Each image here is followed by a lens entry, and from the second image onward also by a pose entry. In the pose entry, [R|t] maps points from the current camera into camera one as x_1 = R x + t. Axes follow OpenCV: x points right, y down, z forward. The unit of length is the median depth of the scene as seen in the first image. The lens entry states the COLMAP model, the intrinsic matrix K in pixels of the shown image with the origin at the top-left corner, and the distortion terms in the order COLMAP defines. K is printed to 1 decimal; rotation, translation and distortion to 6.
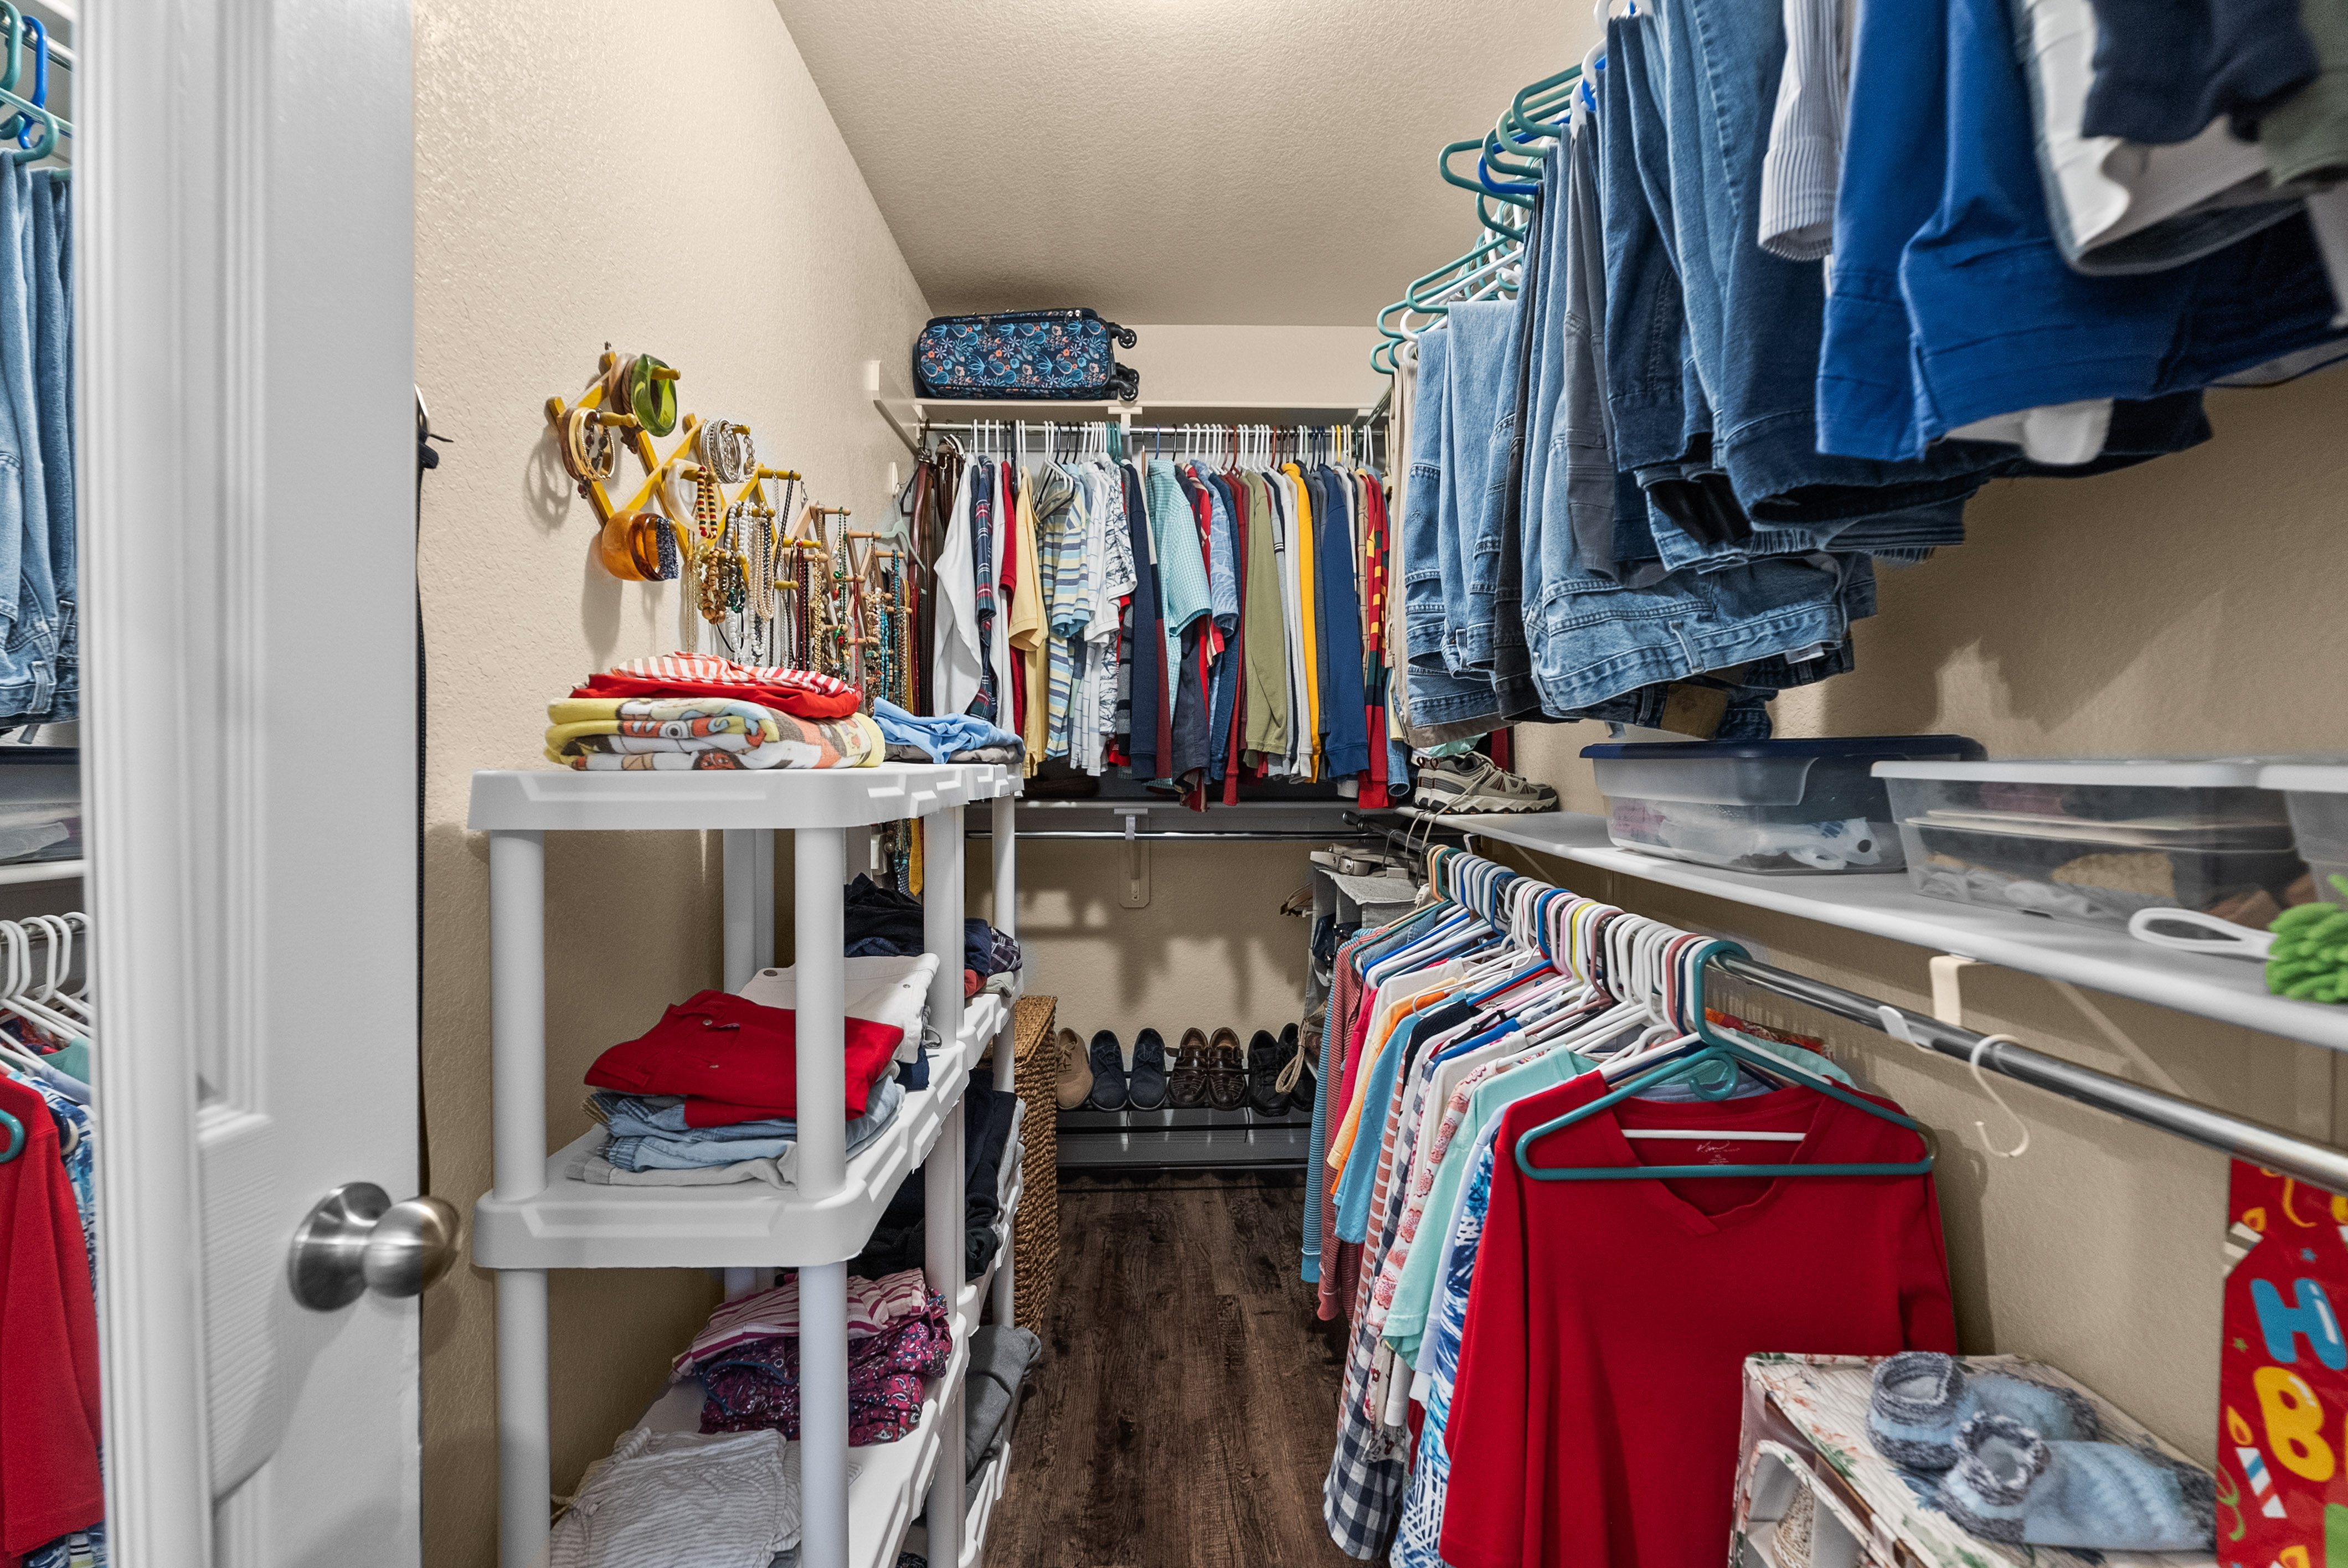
lens RADIAL K [[1061.3, 0, 1182.2], [0, 1061.3, 749.7], [0, 0, 1]] dist [-0.011801, 0.000668]
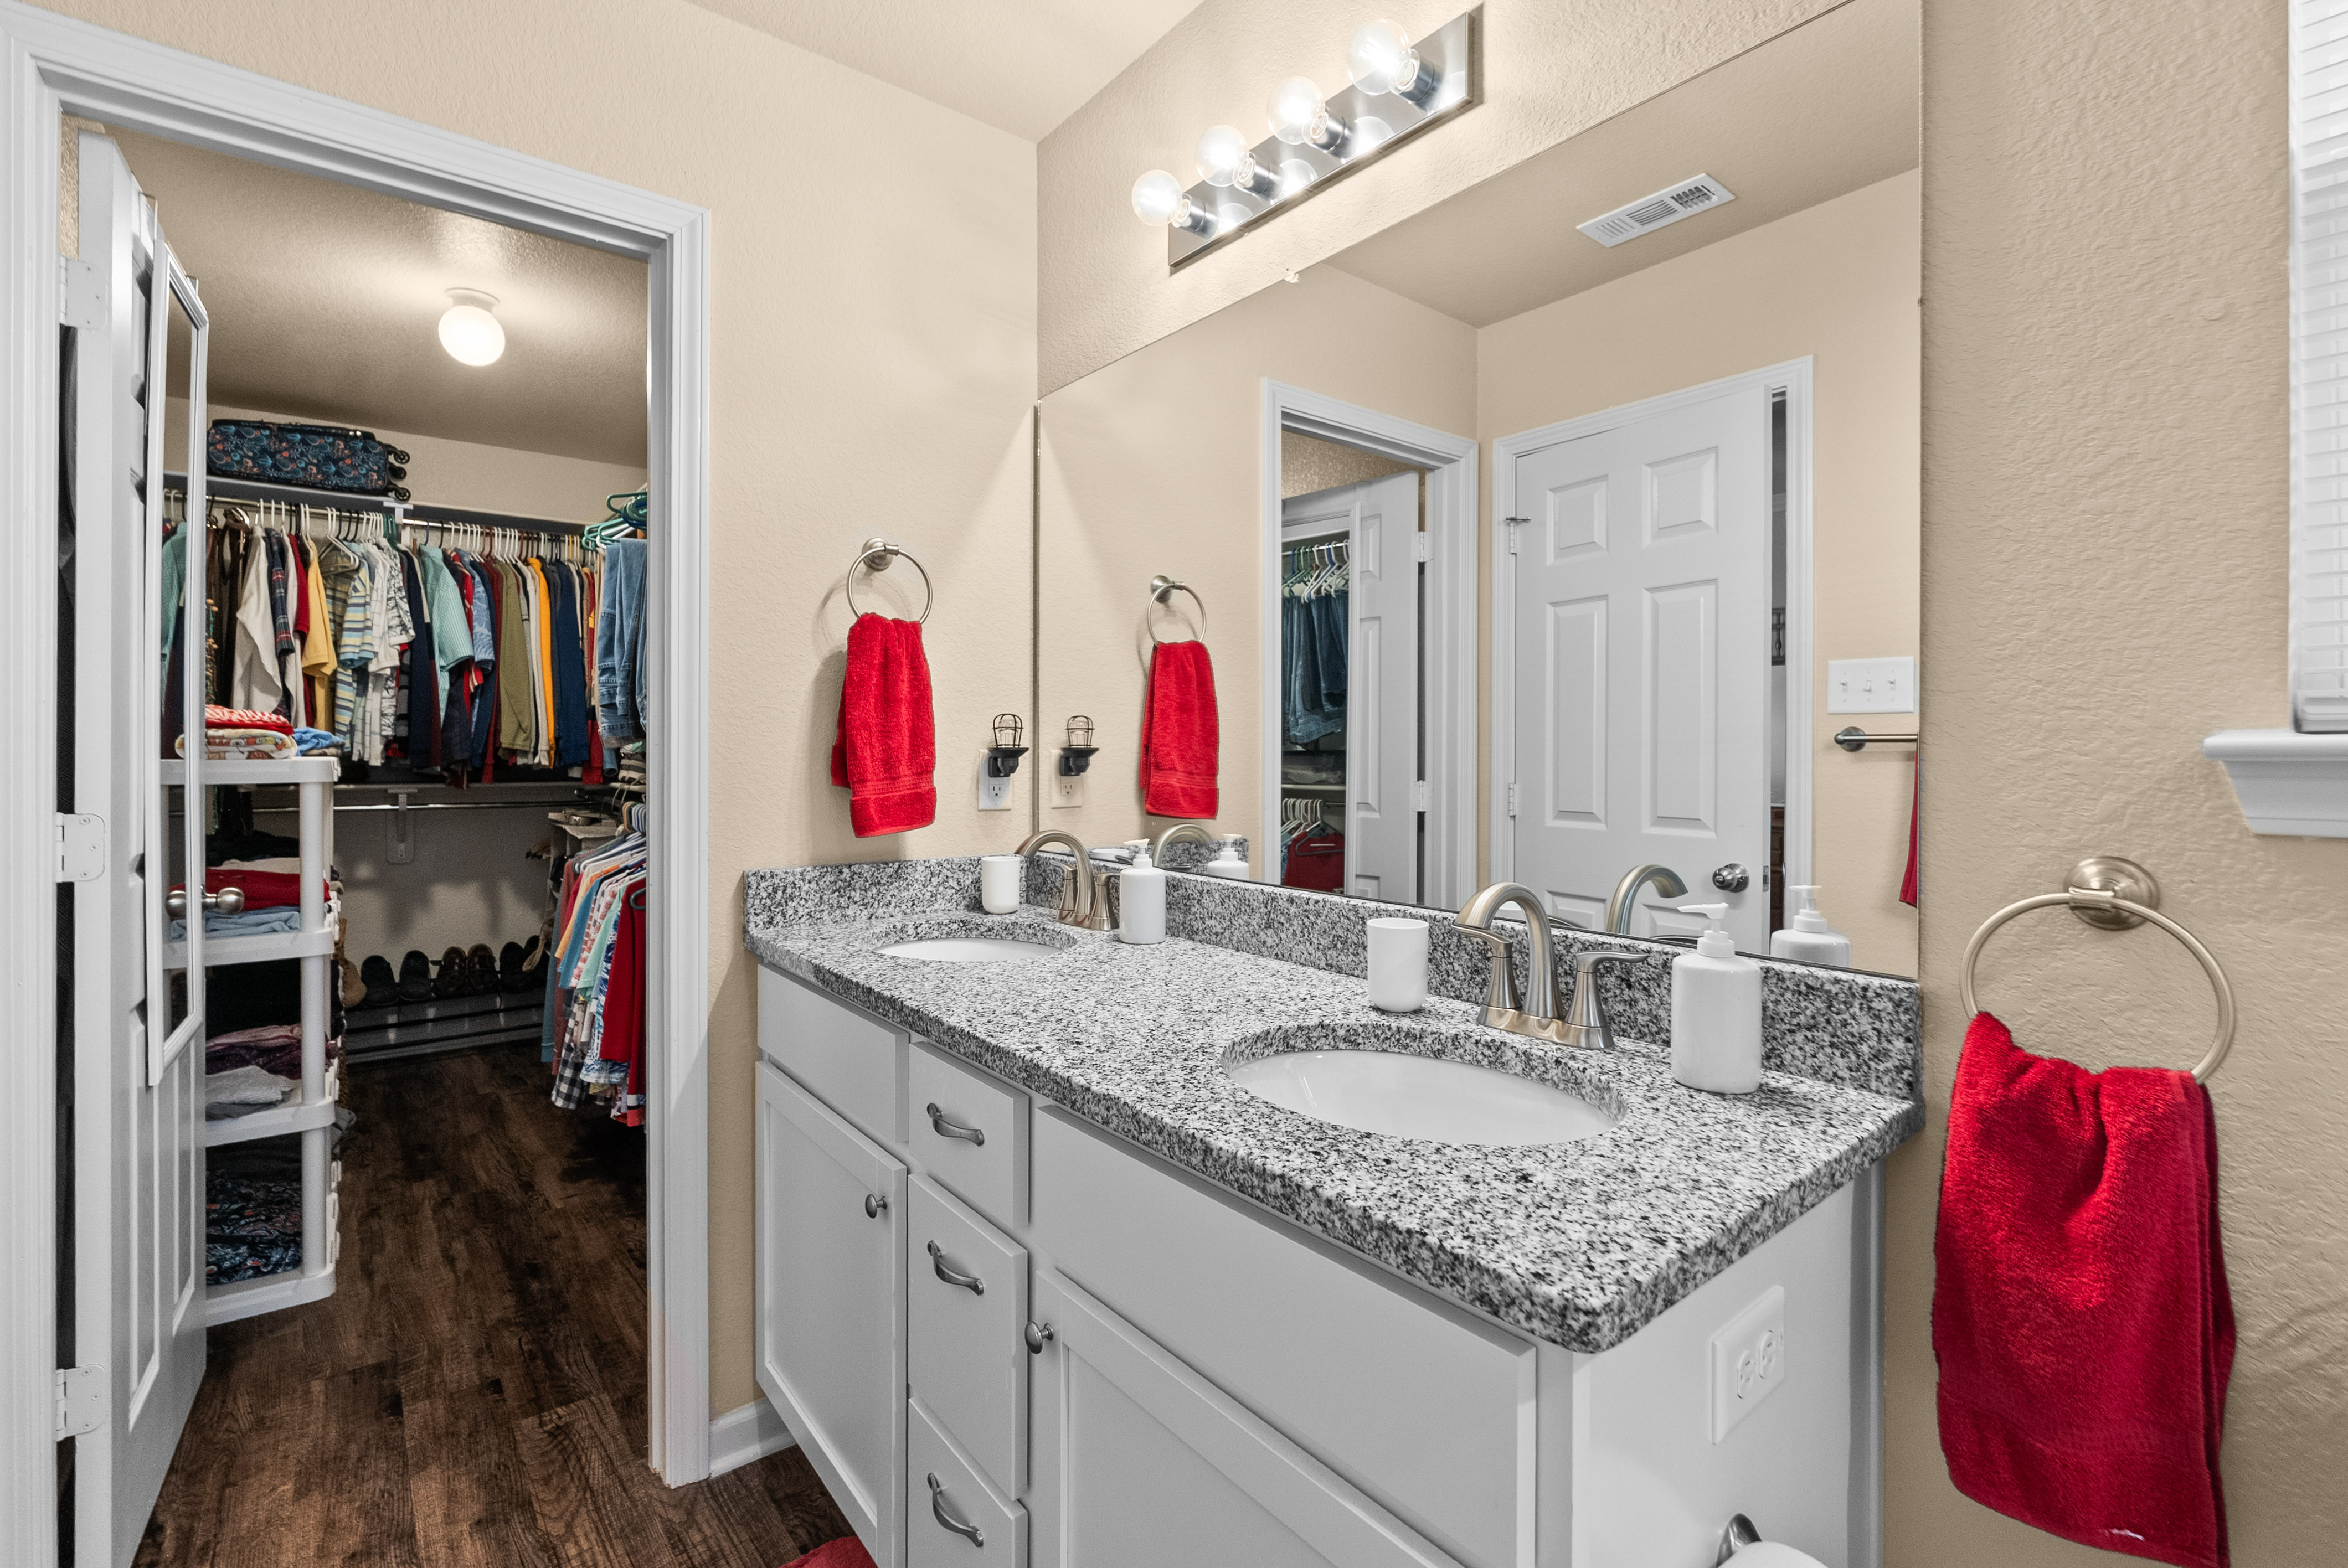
lens RADIAL K [[1061.3, 0, 1182.2], [0, 1061.3, 749.7], [0, 0, 1]] dist [-0.011801, 0.000668]
pose [[0.795094, 0.000847, 0.606486, -0.081391], [-0.004699, 0.999978, 0.004764, -0.008701], [-0.606468, -0.006638, 0.795080, -0.808839]]
